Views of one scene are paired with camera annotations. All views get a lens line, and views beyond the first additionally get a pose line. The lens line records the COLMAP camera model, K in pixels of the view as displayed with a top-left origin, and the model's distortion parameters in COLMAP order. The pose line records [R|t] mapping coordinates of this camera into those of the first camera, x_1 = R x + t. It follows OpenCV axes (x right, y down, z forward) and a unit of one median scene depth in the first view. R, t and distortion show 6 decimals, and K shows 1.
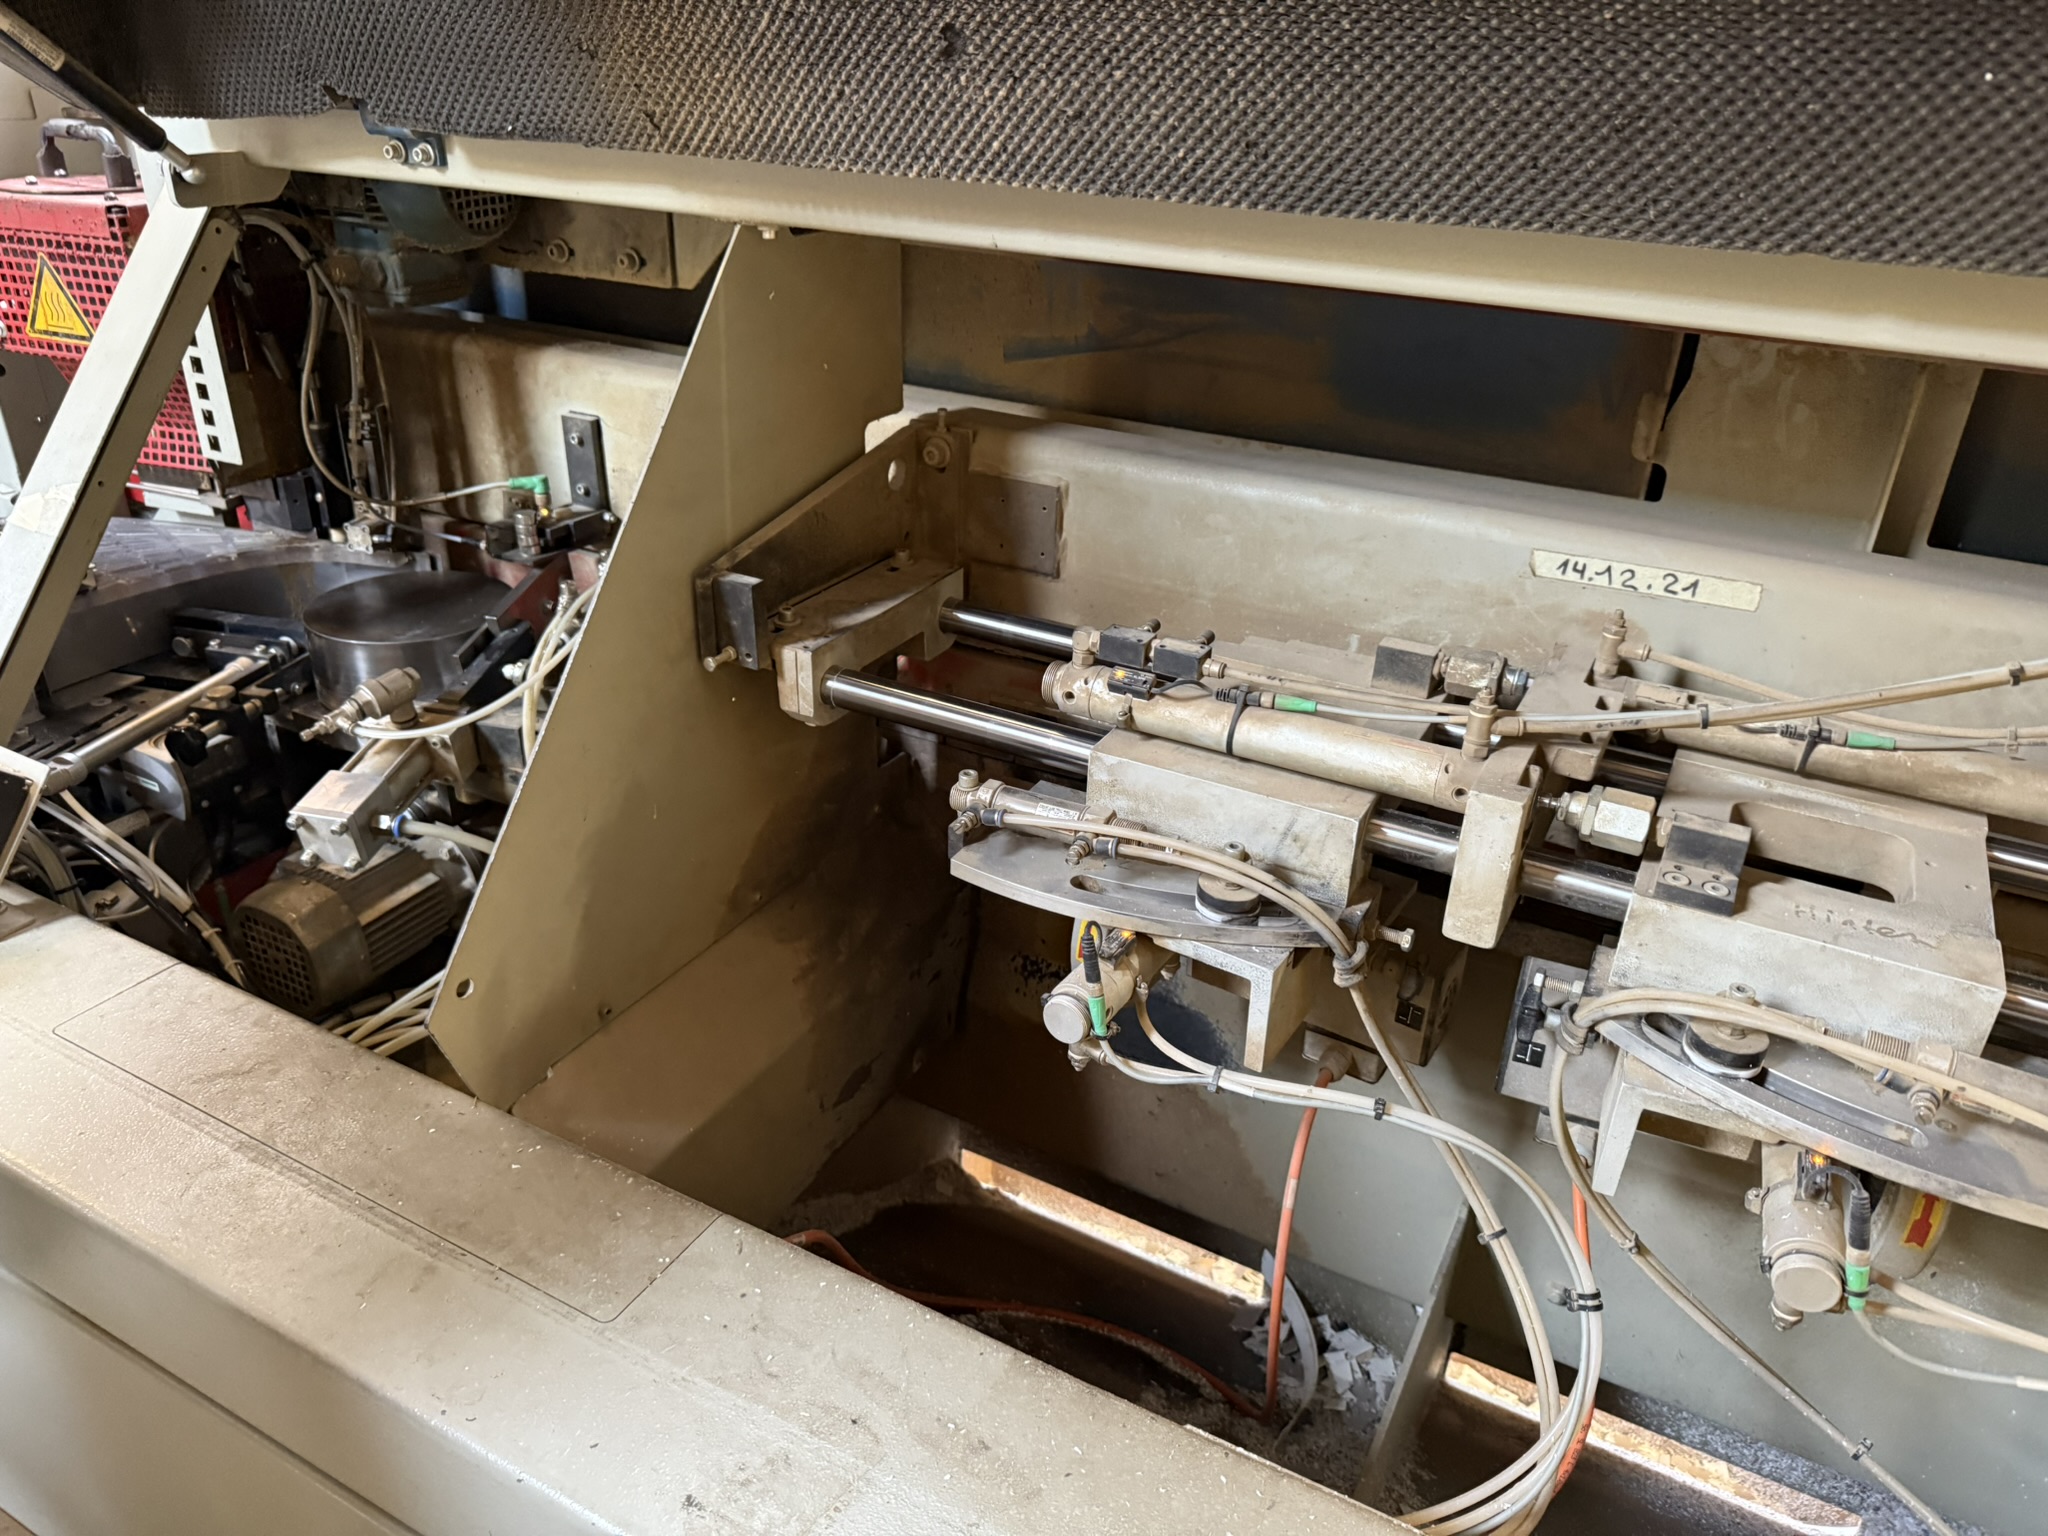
lens RADIAL K [[1471.5, 0, 1028.5], [0, 1471.5, 775.4], [0, 0, 1]] dist [0.011501, -0.024003]
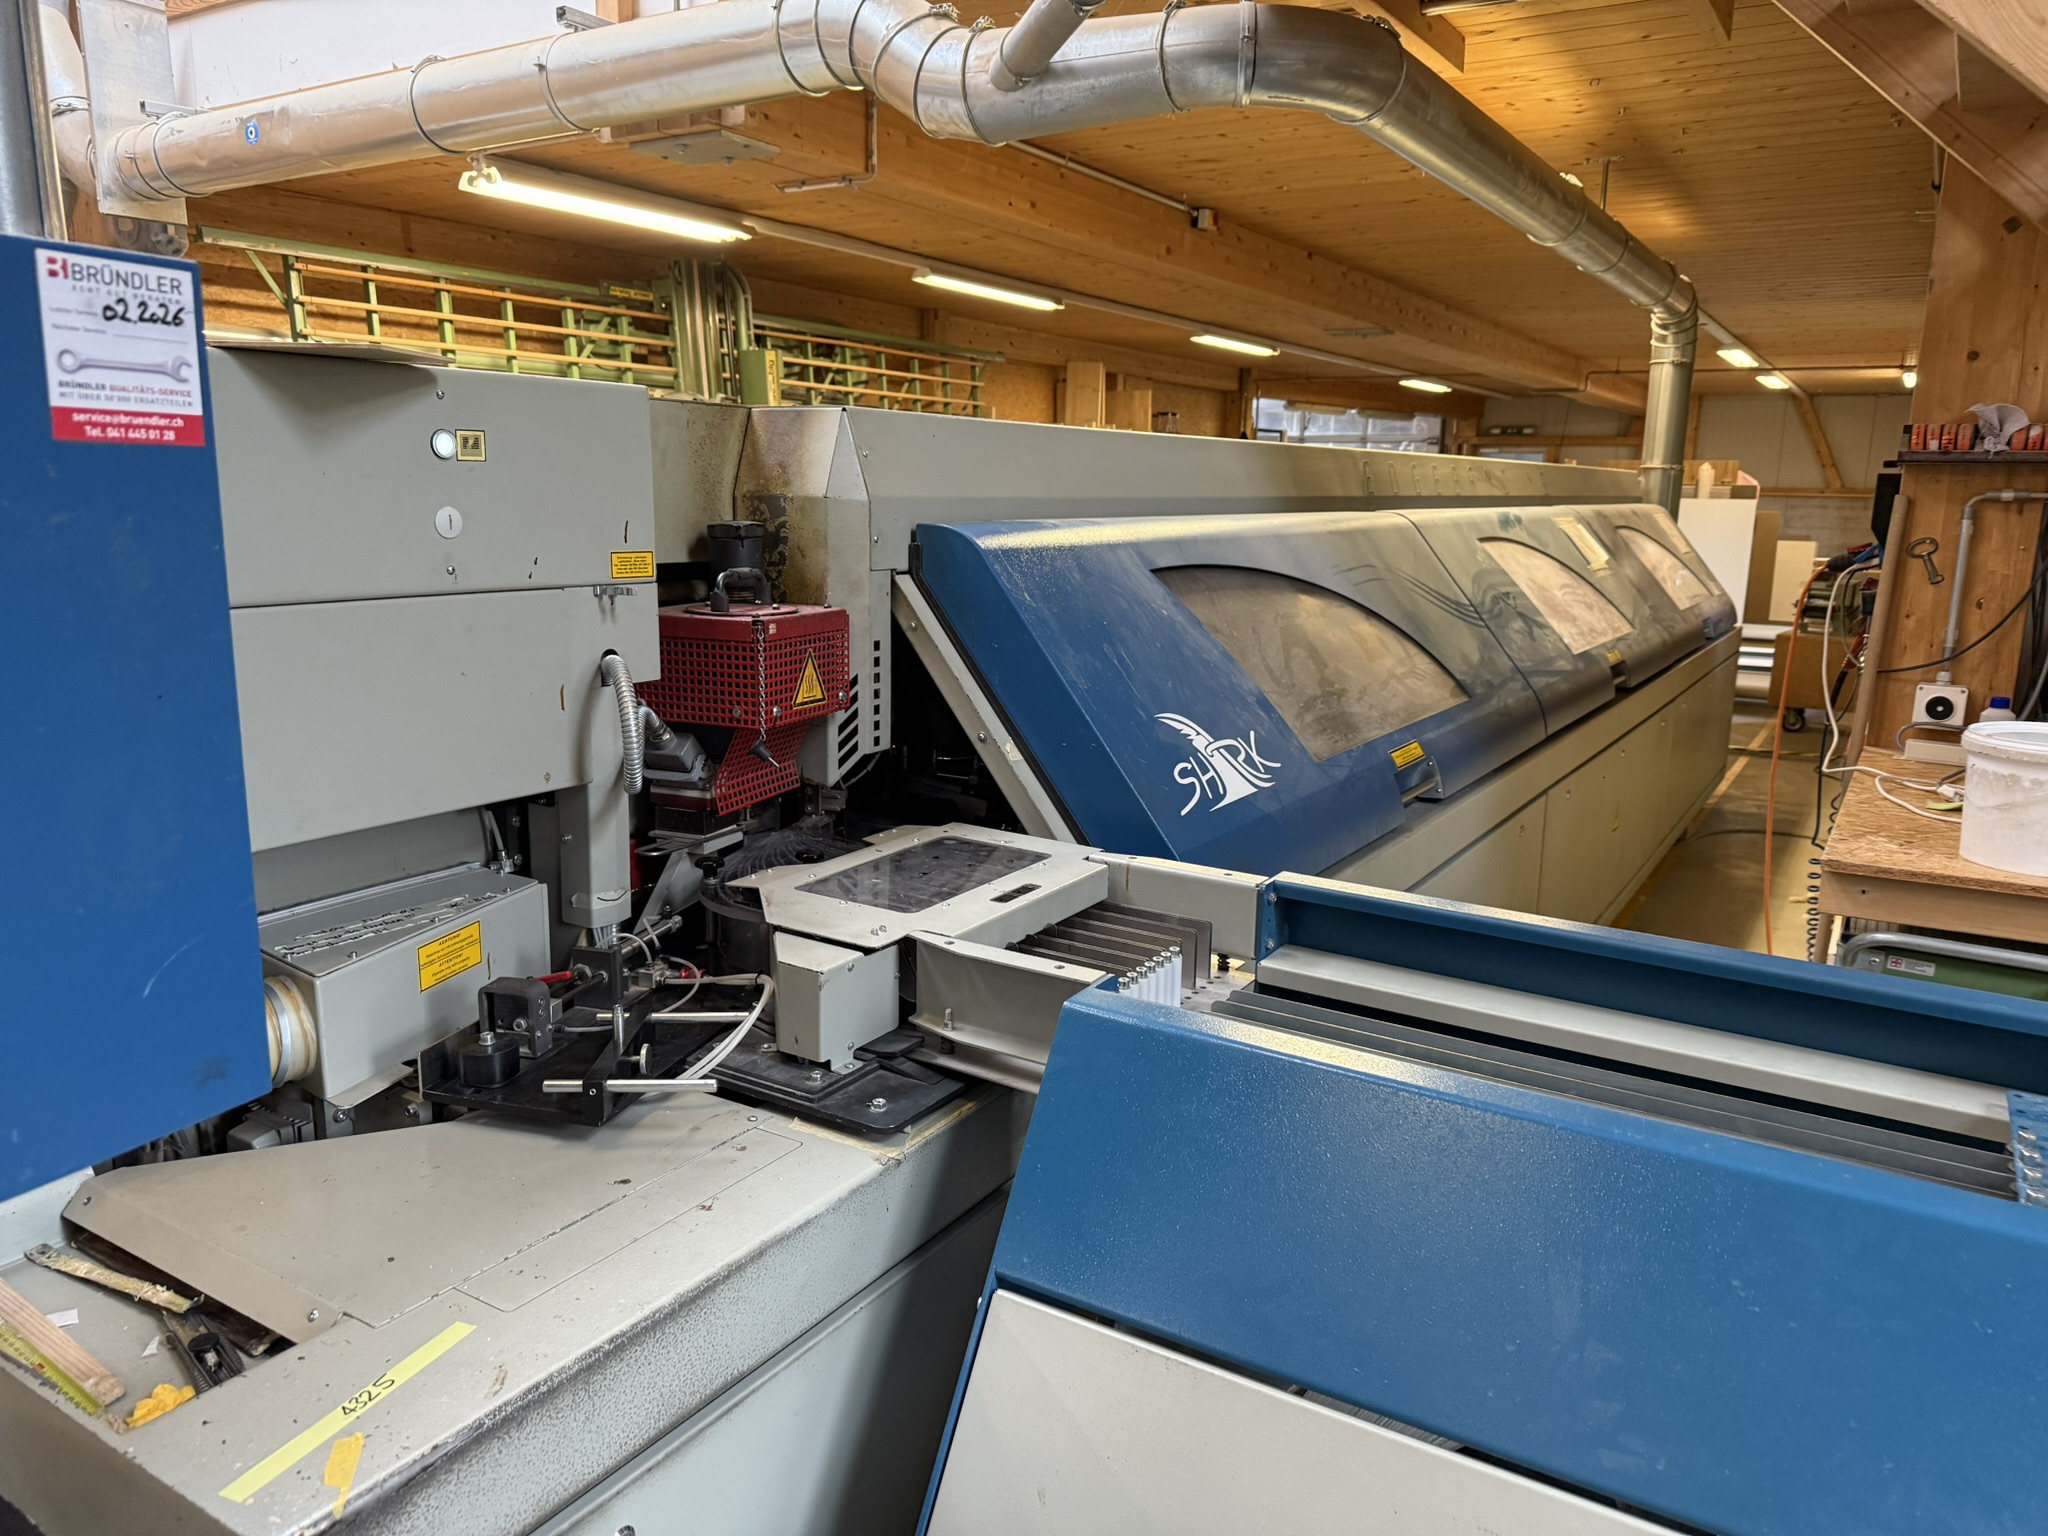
lens RADIAL K [[1424.7, 0, 1020.5], [0, 1424.7, 775.2], [0, 0, 1]] dist [0.108877, -0.198608]
pose [[0.061392, -0.228293, 0.971655, -2.074413], [0.446614, 0.876881, 0.177807, -0.400317], [-0.892618, 0.423039, 0.155792, 0.628655]]
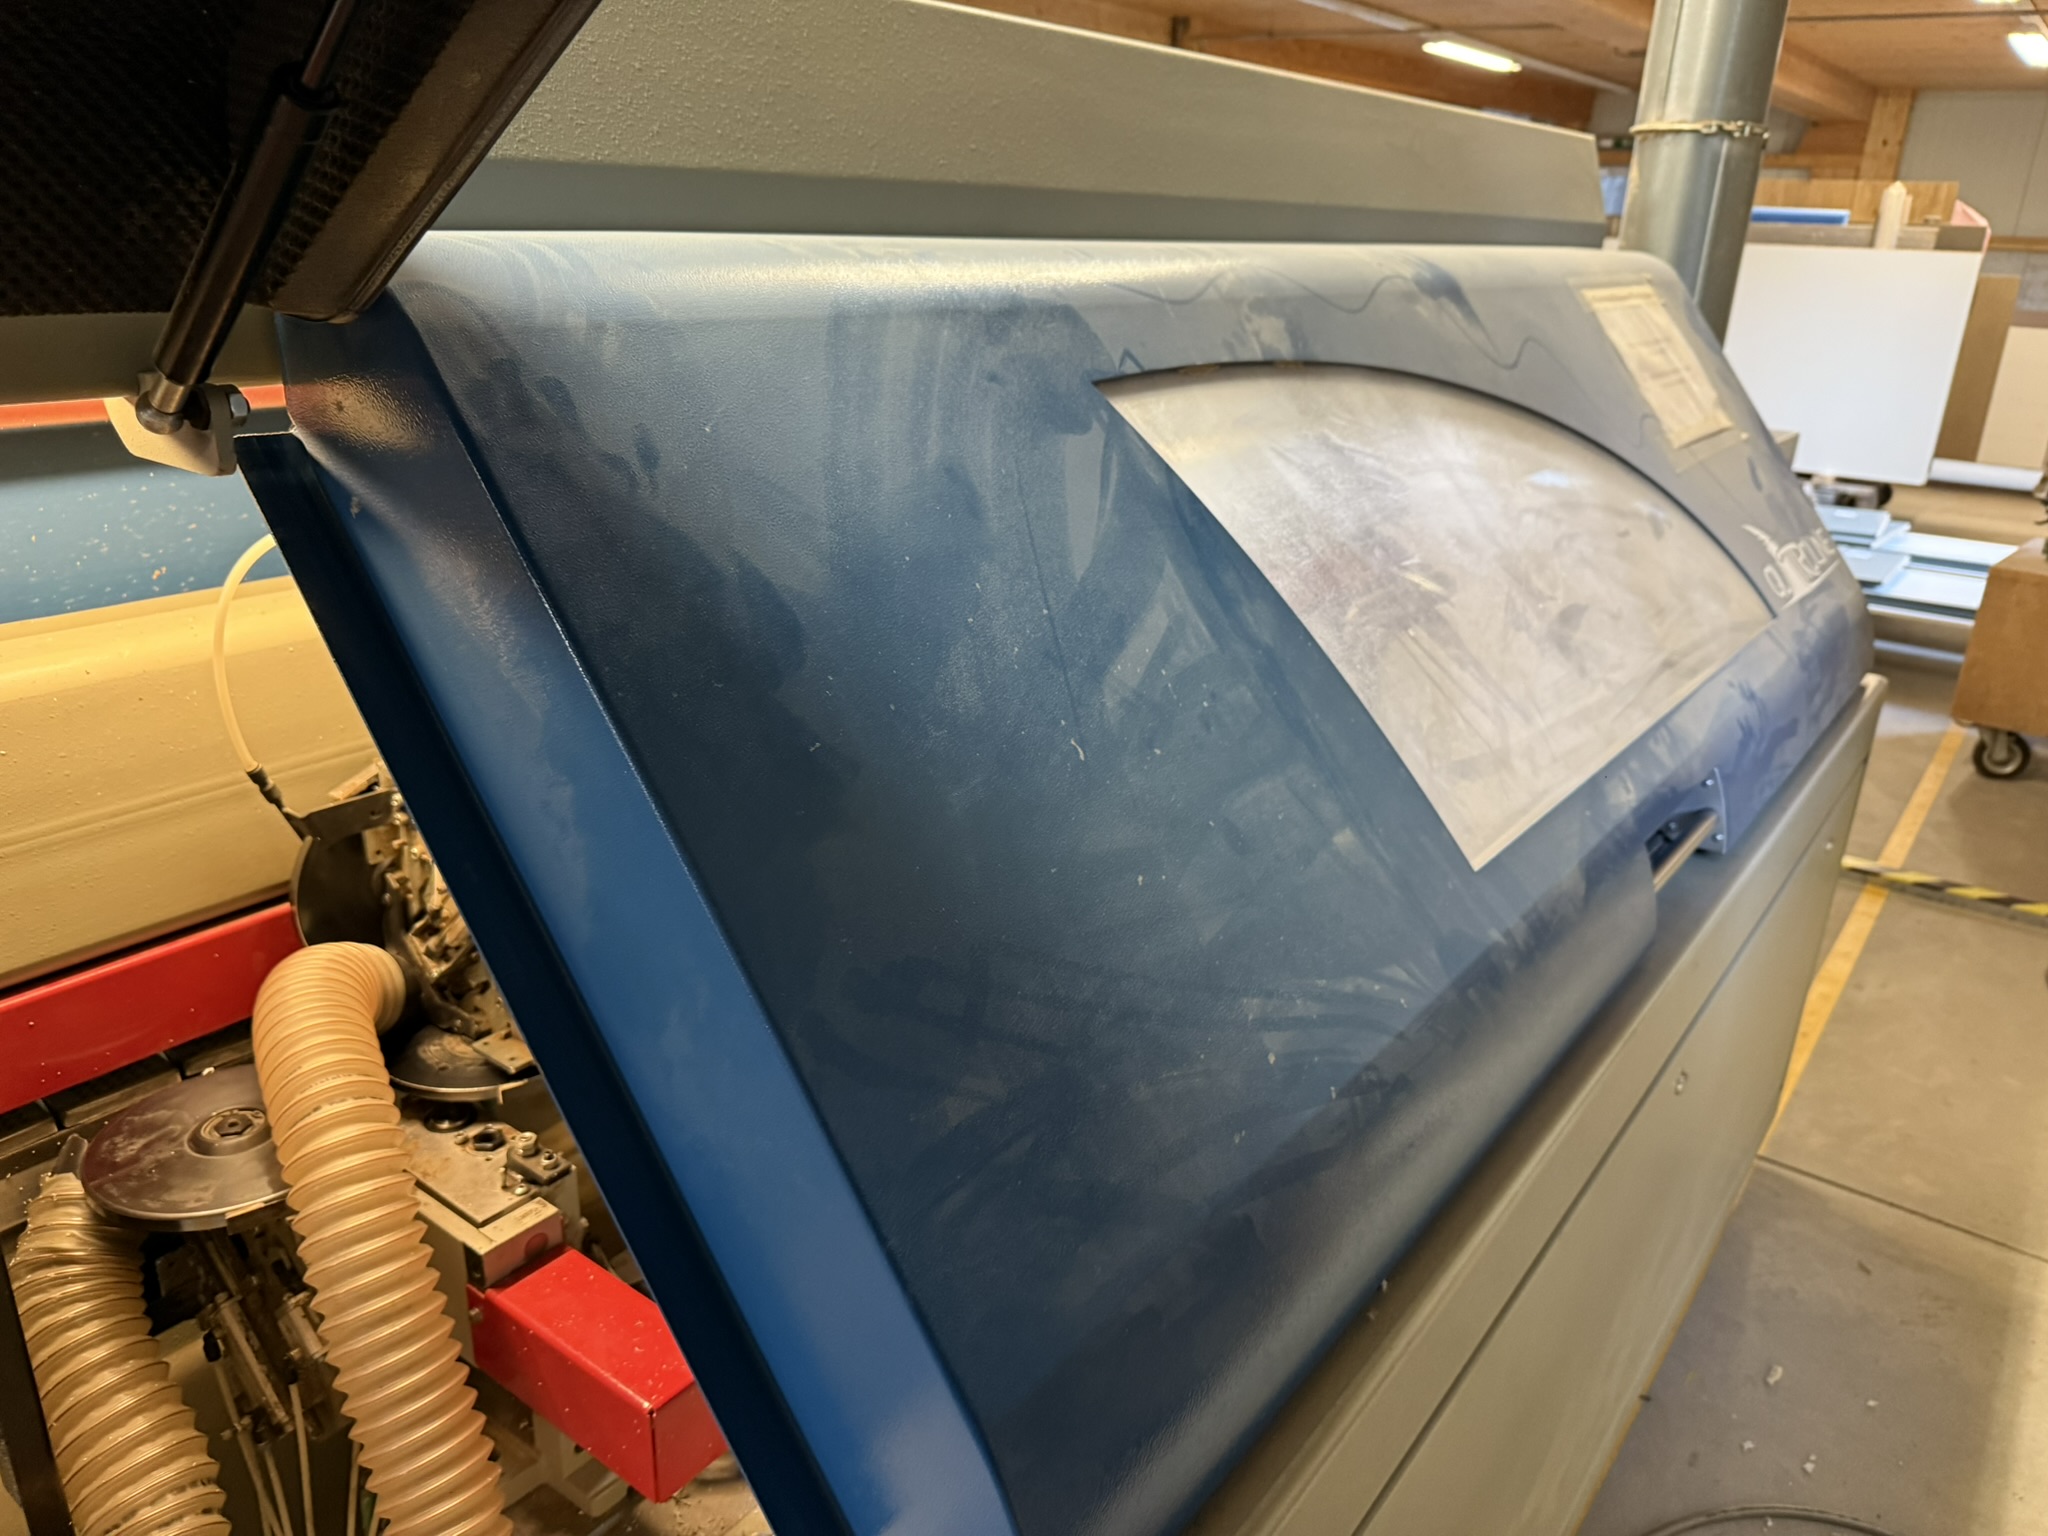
lens RADIAL K [[1471.5, 0, 1028.5], [0, 1471.5, 775.4], [0, 0, 1]] dist [0.011501, -0.024003]
pose [[0.146261, -0.376210, 0.914917, 1.978951], [0.429231, 0.857402, 0.283942, 0.534889], [-0.891274, 0.351181, 0.286885, -0.831583]]
